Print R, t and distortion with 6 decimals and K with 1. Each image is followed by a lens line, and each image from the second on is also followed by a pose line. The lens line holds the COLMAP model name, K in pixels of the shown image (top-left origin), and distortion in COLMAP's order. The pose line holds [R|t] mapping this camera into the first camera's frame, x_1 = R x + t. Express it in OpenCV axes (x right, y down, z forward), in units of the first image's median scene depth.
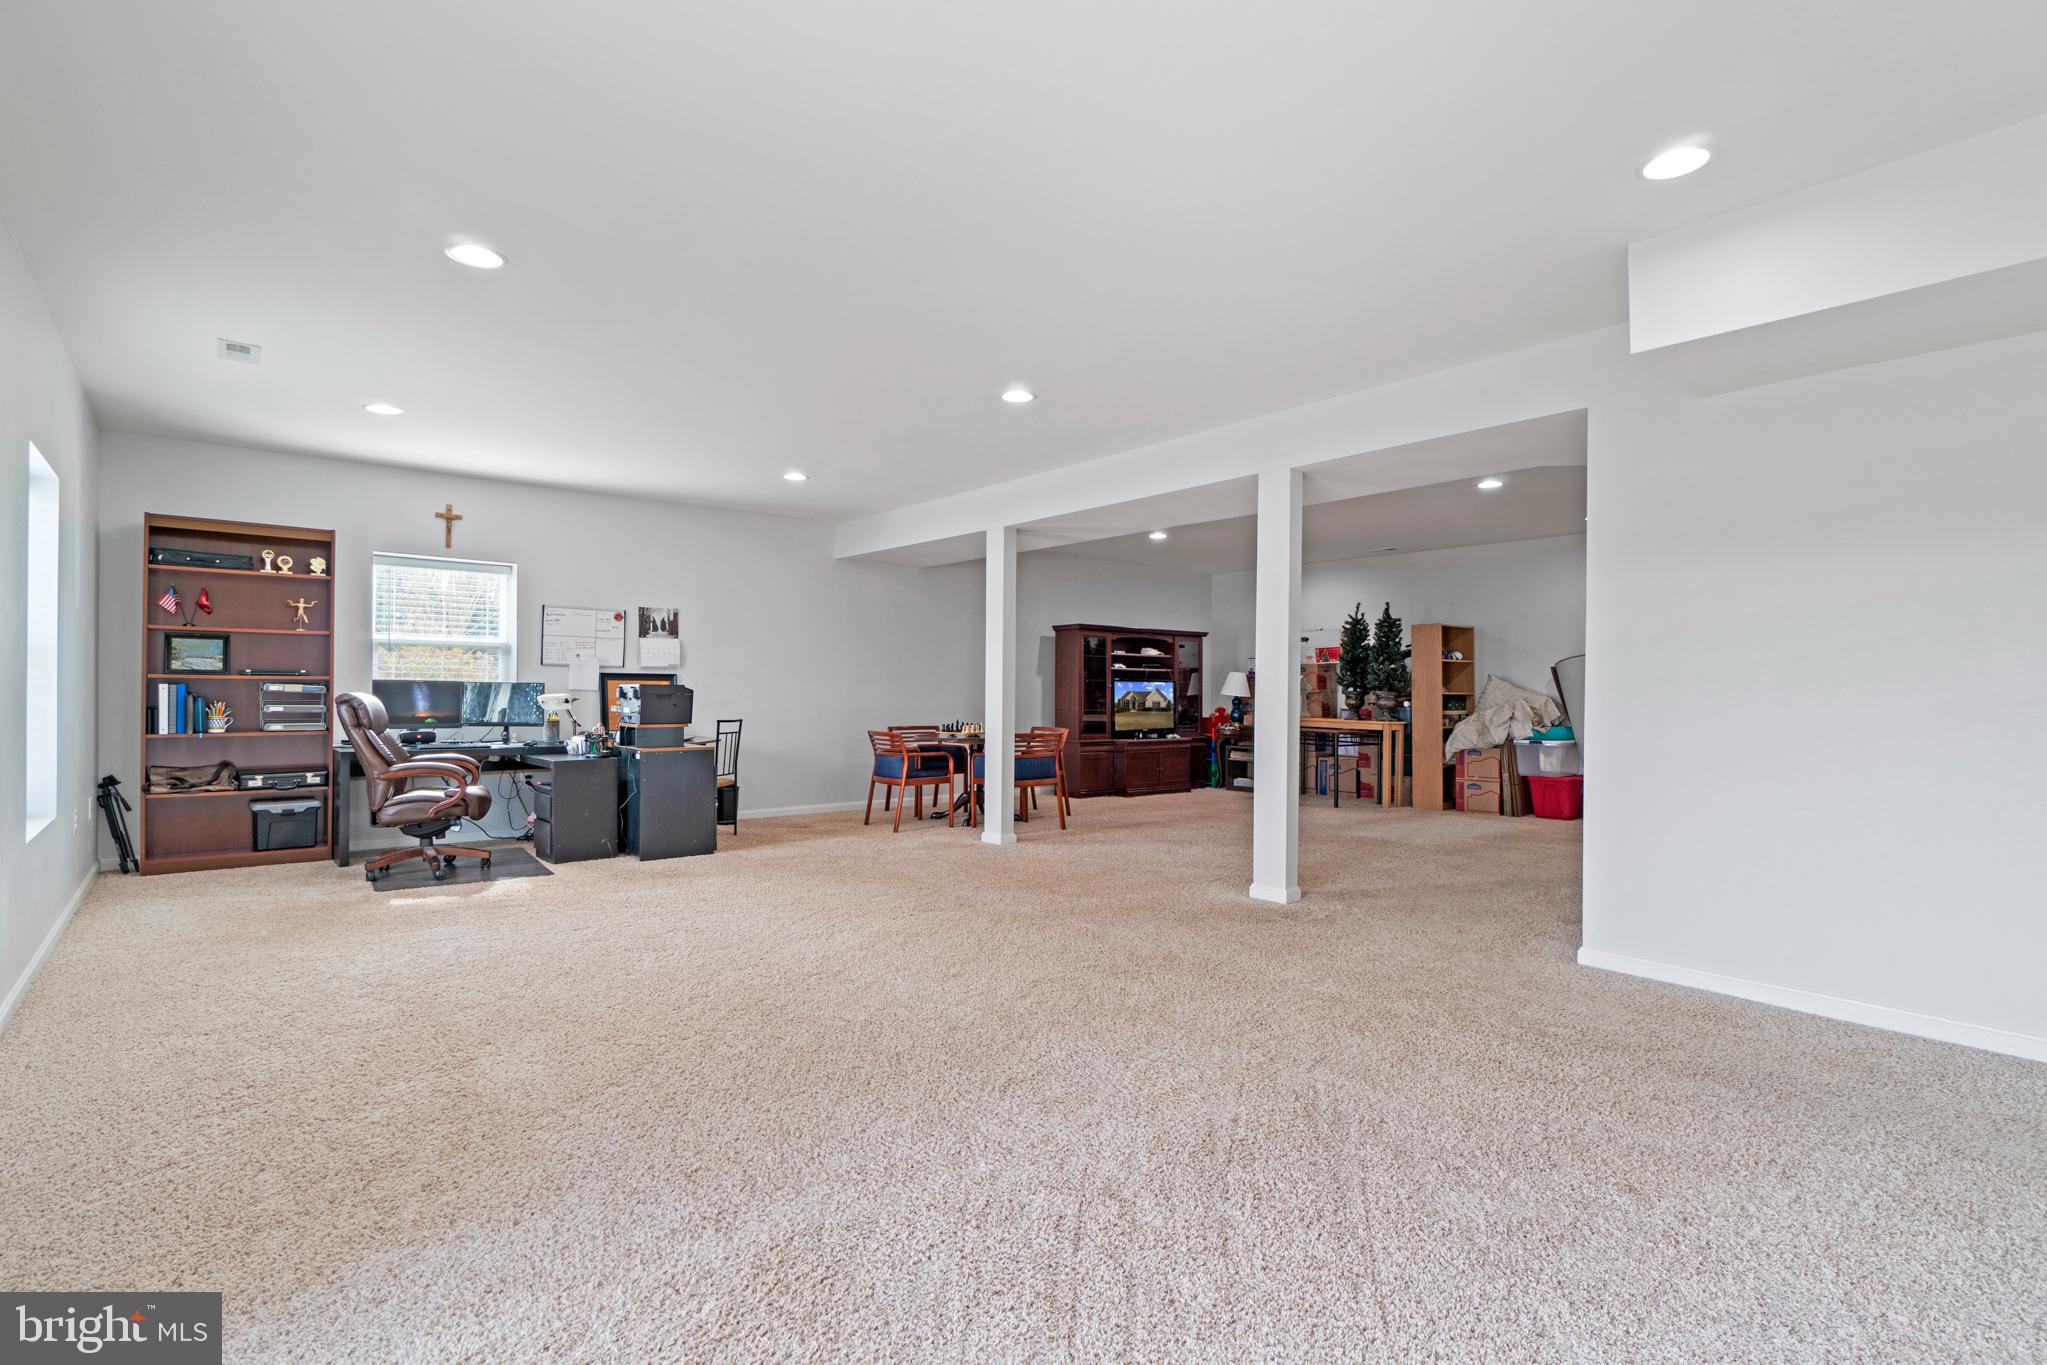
lens RADIAL K [[1002.0, 0, 1023.9], [0, 1002.0, 688.8], [0, 0, 1]] dist [0.005936, -0.001307]
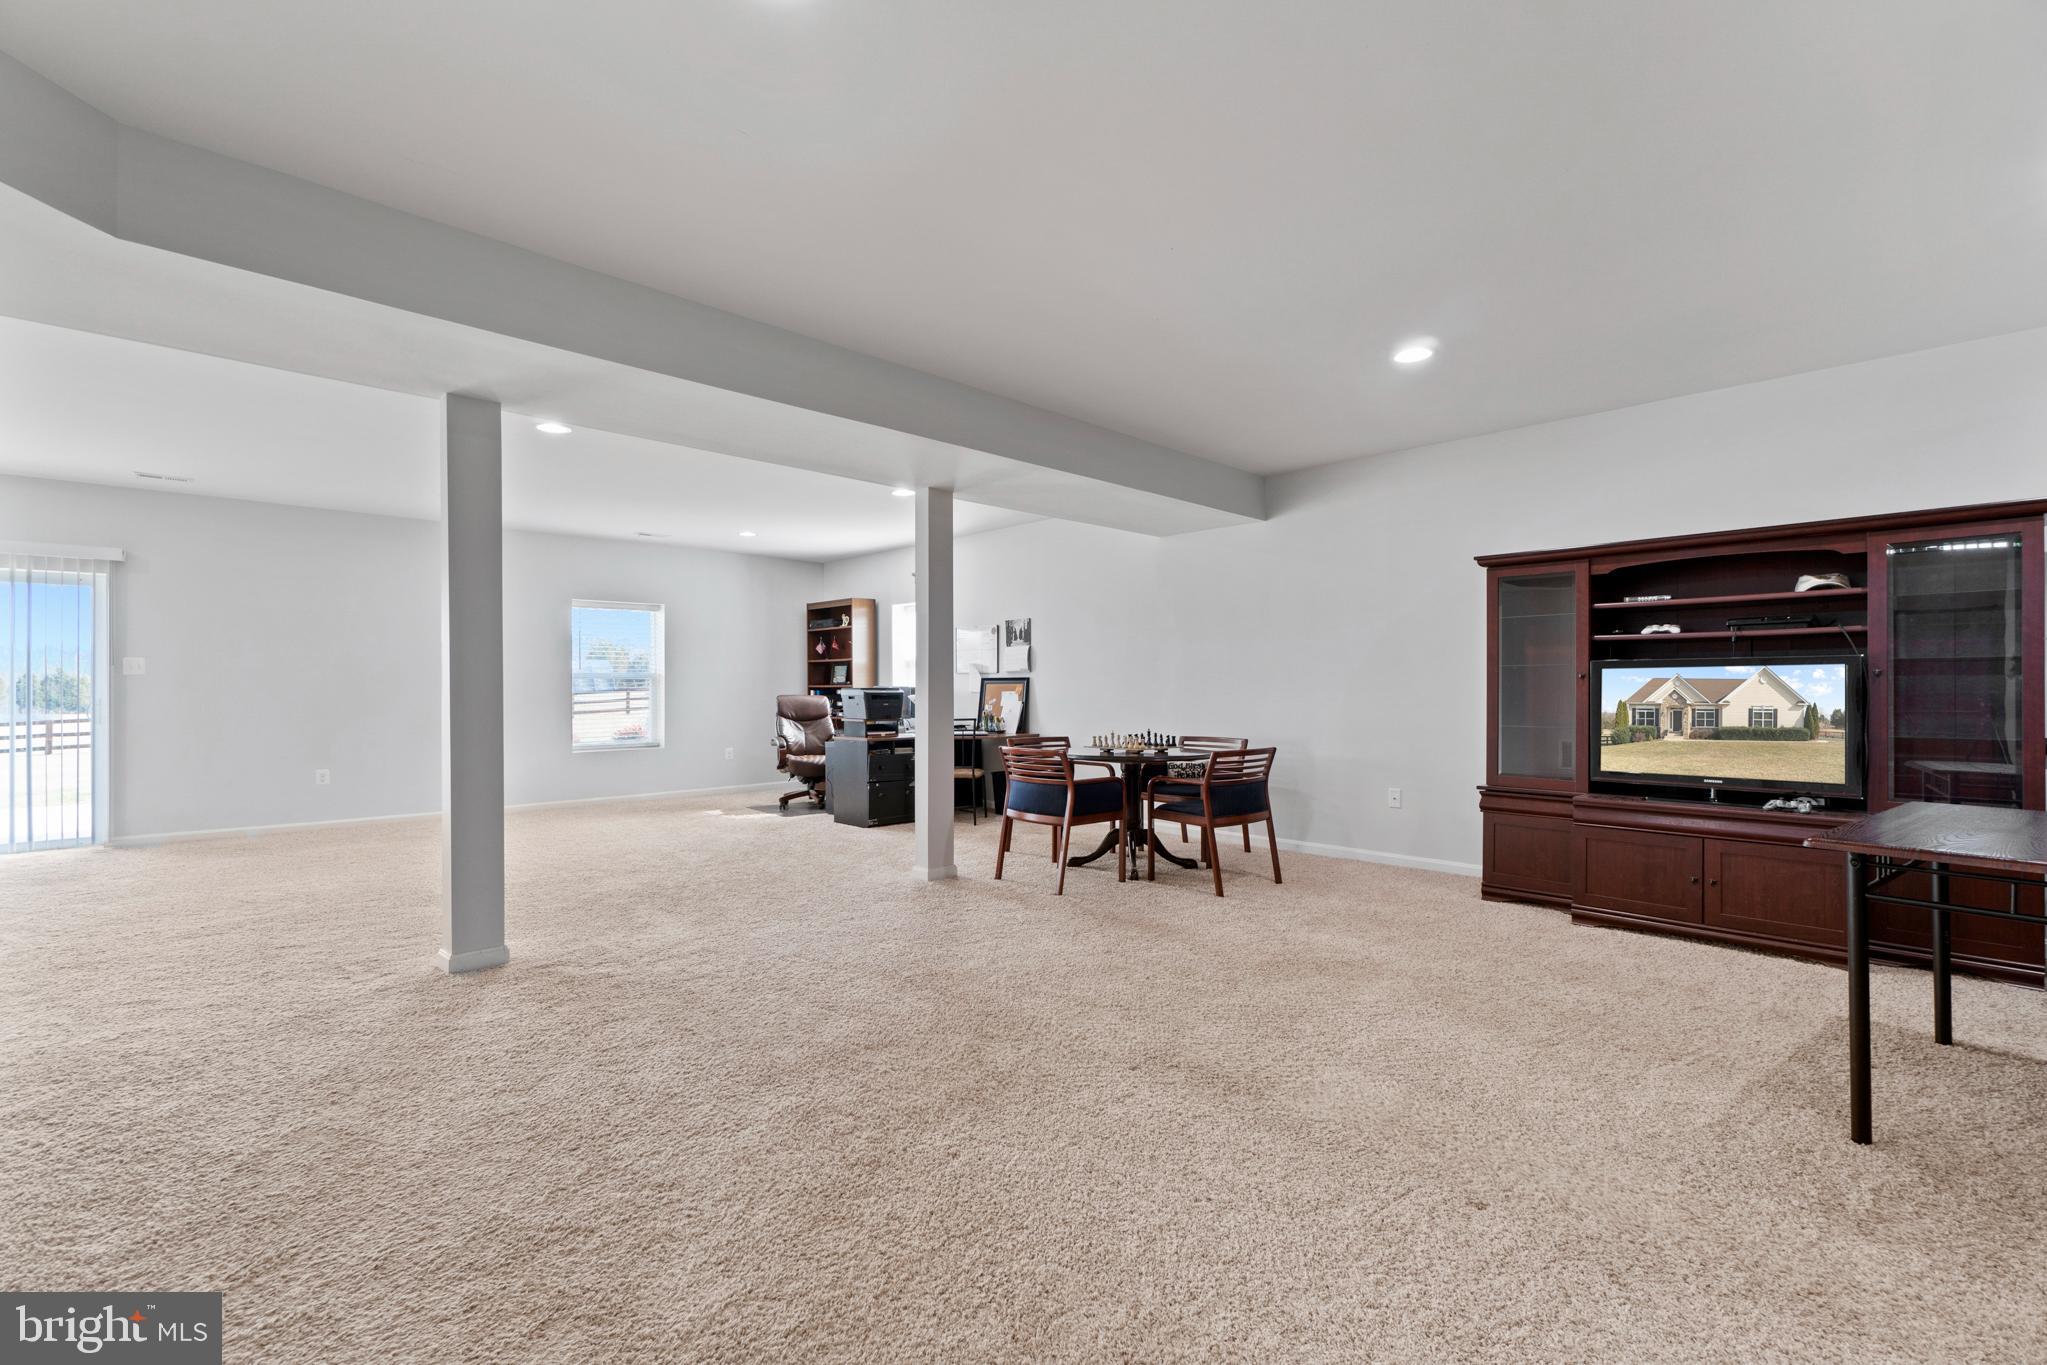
lens RADIAL K [[877.5, 0, 1023.8], [0, 877.5, 688.0], [0, 0, 1]] dist [0.000056, -0.001022]
pose [[0.051806, -0.005236, -0.998643, 0.617199], [0.011190, 0.999927, -0.004662, 0.001823], [0.998594, -0.010933, 0.051861, 0.946137]]
